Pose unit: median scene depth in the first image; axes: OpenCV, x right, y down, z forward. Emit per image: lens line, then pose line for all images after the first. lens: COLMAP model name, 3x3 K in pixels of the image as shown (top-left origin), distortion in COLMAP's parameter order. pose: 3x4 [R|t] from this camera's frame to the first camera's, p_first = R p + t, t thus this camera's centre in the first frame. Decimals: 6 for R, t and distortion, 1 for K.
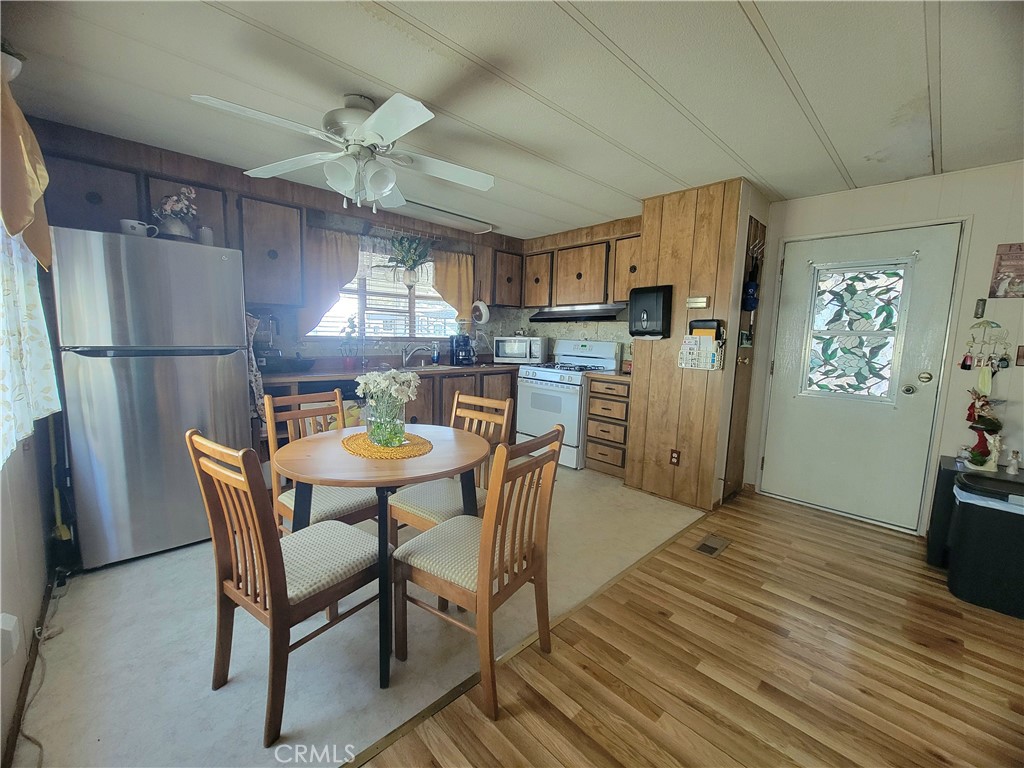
lens RADIAL K [[412.6, 0, 512.0], [0, 412.6, 384.0], [0, 0, 1]] dist [-0.001725, -0.000083]
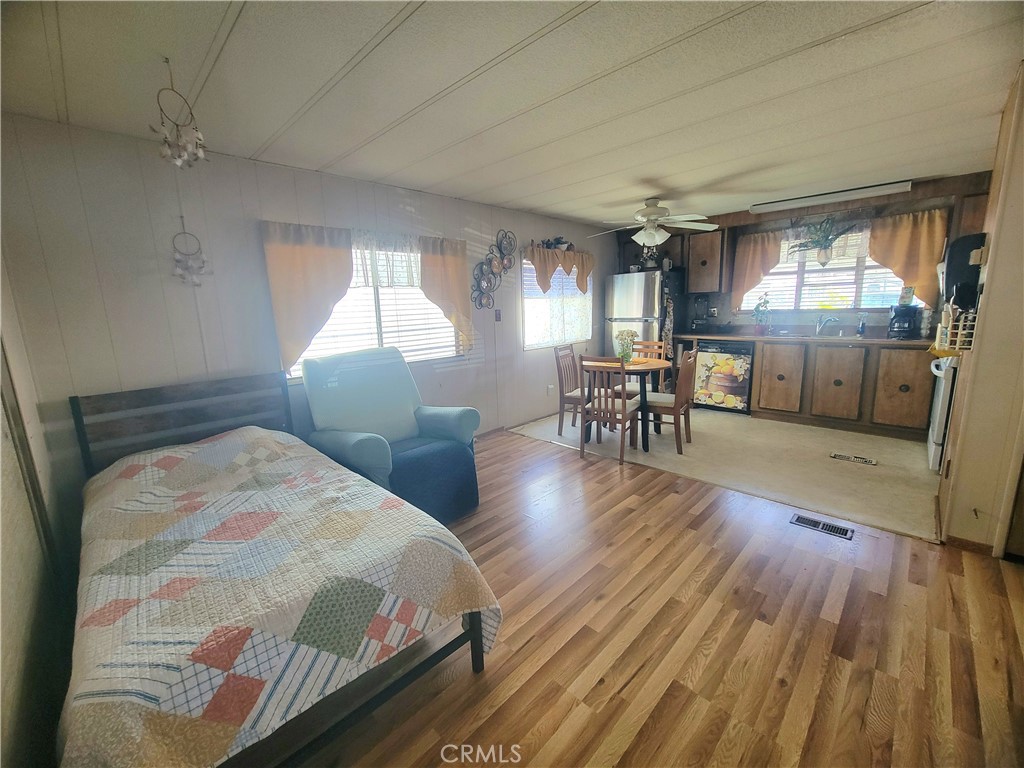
lens RADIAL K [[412.6, 0, 512.0], [0, 412.6, 384.0], [0, 0, 1]] dist [-0.001725, -0.000083]
pose [[0.022796, 0.153149, -0.987940, 1.209828], [-0.085149, 0.984904, 0.150714, -0.013605], [0.996107, 0.080686, 0.035493, 0.200370]]
